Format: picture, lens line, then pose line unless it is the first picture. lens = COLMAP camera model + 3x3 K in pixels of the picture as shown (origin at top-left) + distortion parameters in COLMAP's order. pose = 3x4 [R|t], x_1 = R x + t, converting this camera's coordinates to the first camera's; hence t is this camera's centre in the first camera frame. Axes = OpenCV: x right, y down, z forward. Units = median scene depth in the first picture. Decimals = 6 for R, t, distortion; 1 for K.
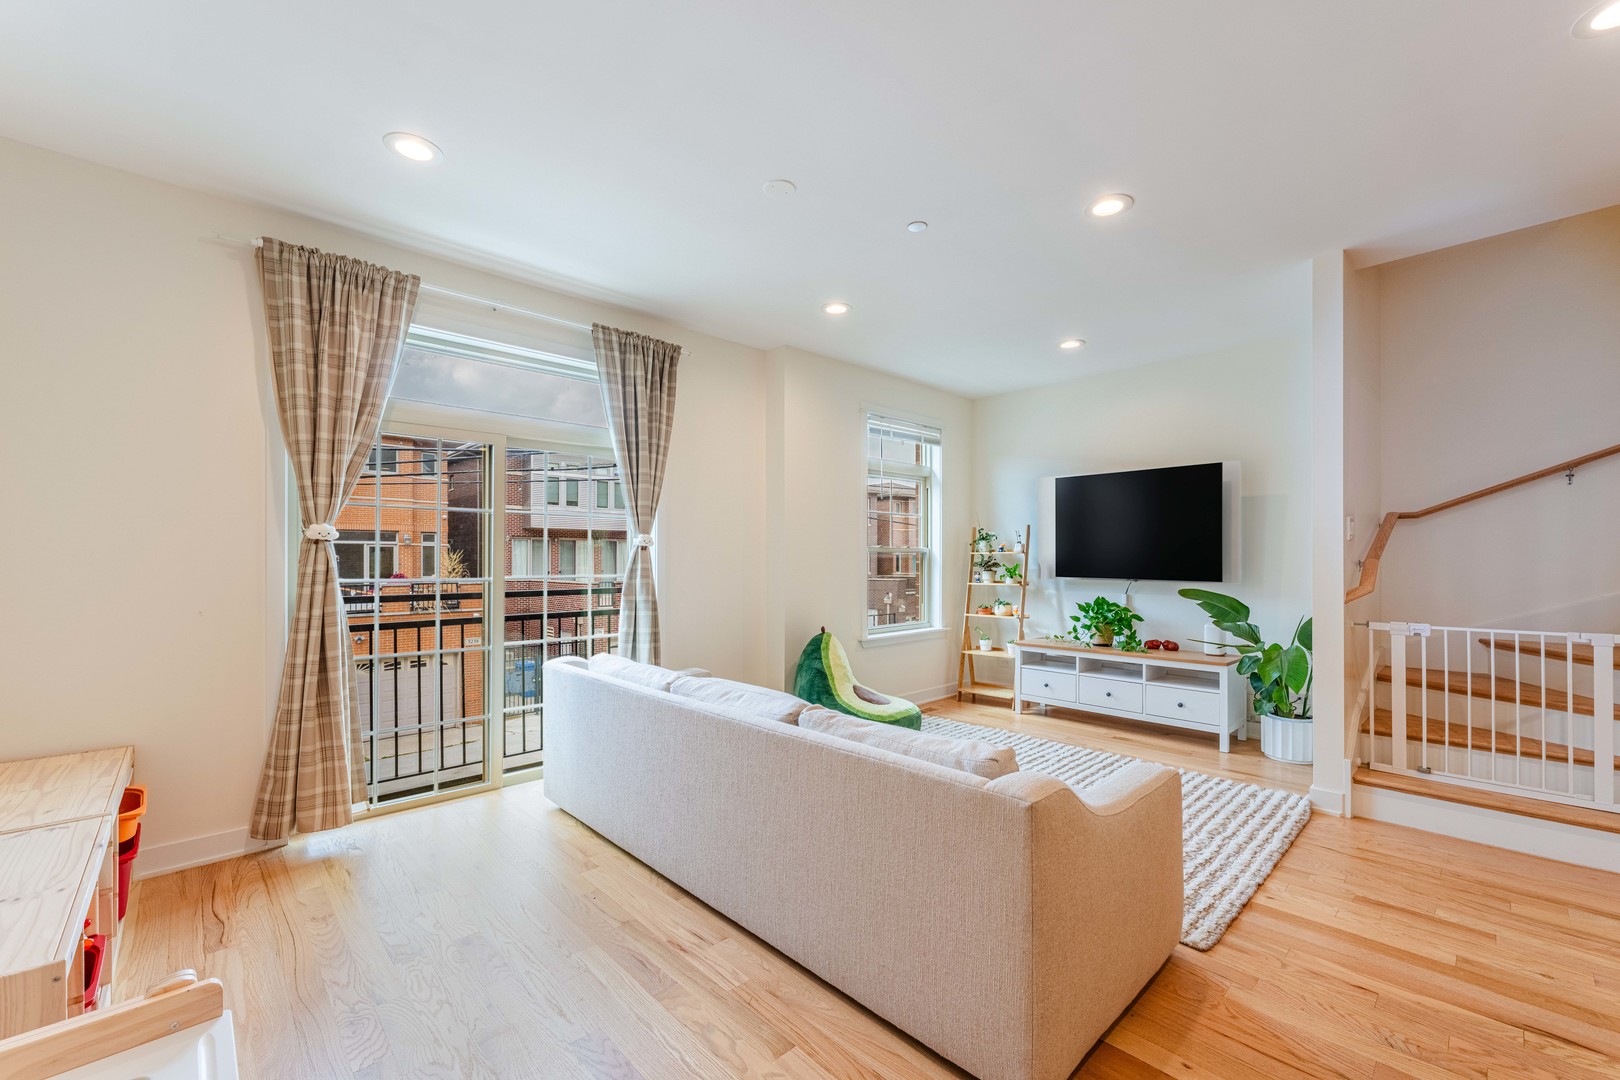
lens RADIAL K [[656.8, 0, 814.7], [0, 656.8, 557.4], [0, 0, 1]] dist [0.000306, 0.000022]
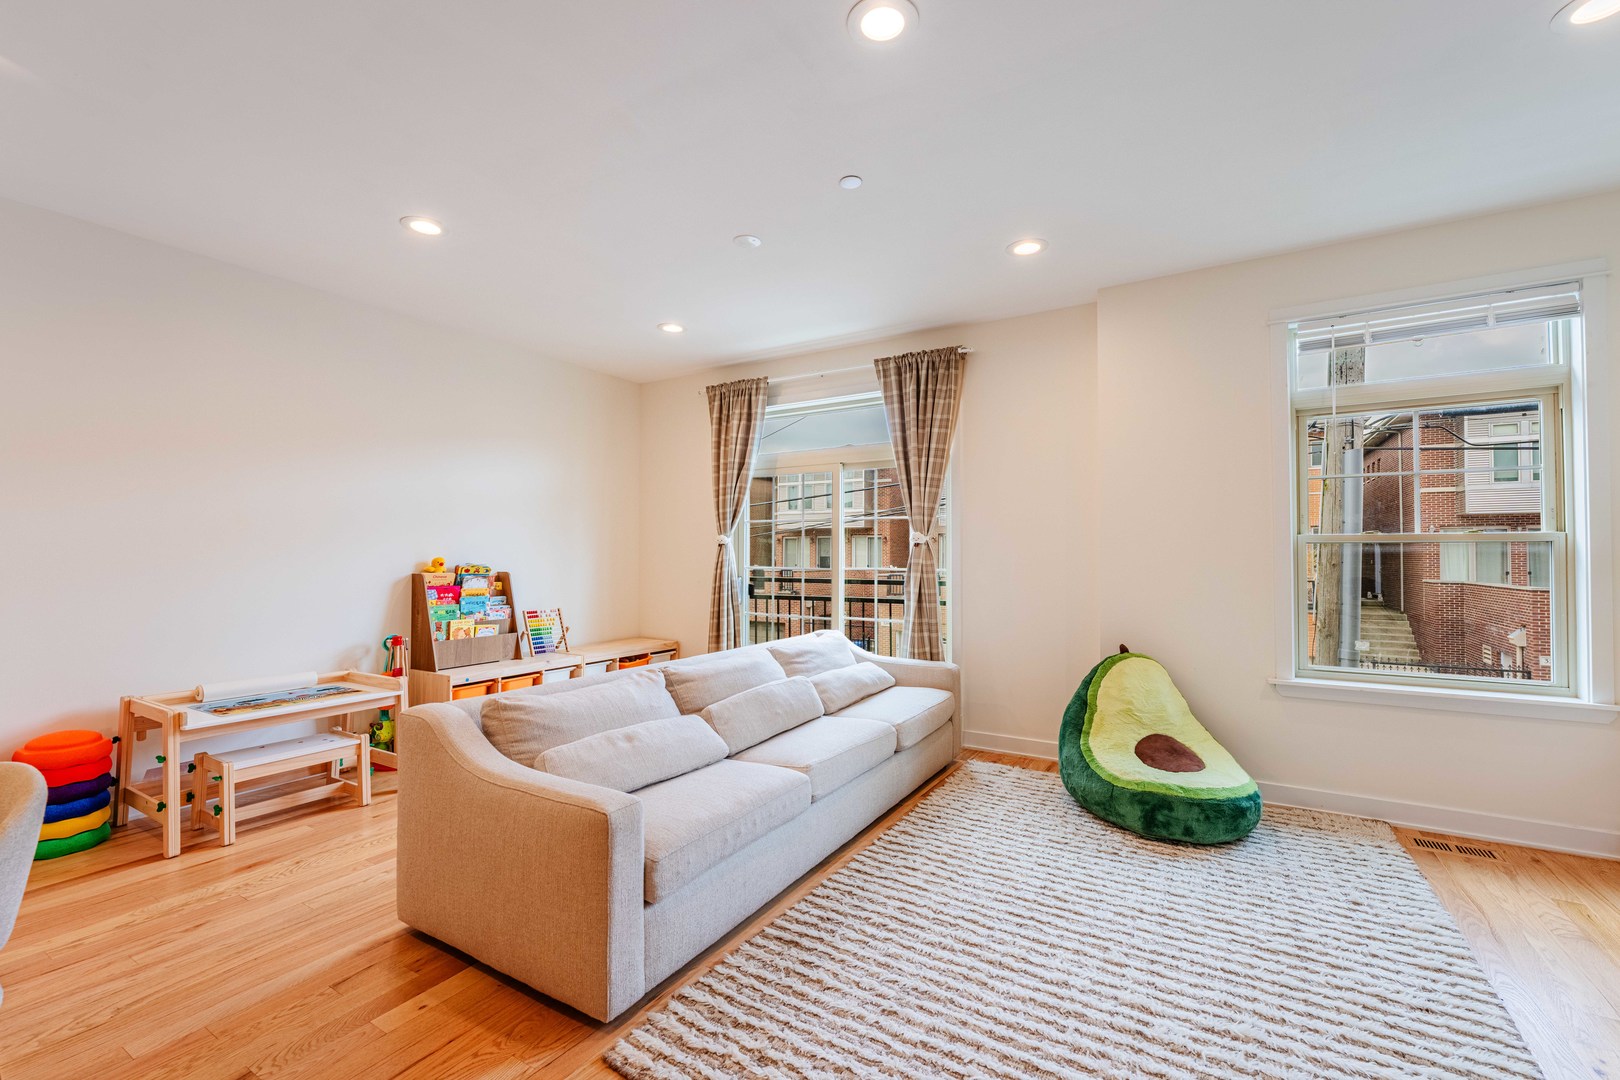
lens RADIAL K [[635.2, 0, 801.8], [0, 635.2, 545.3], [0, 0, 1]] dist [0.001056, 0.000127]
pose [[0.288524, -0.012578, -0.957390, 0.735828], [0.001570, 0.999919, -0.012663, -0.000552], [0.957471, 0.002150, 0.288520, 0.531978]]
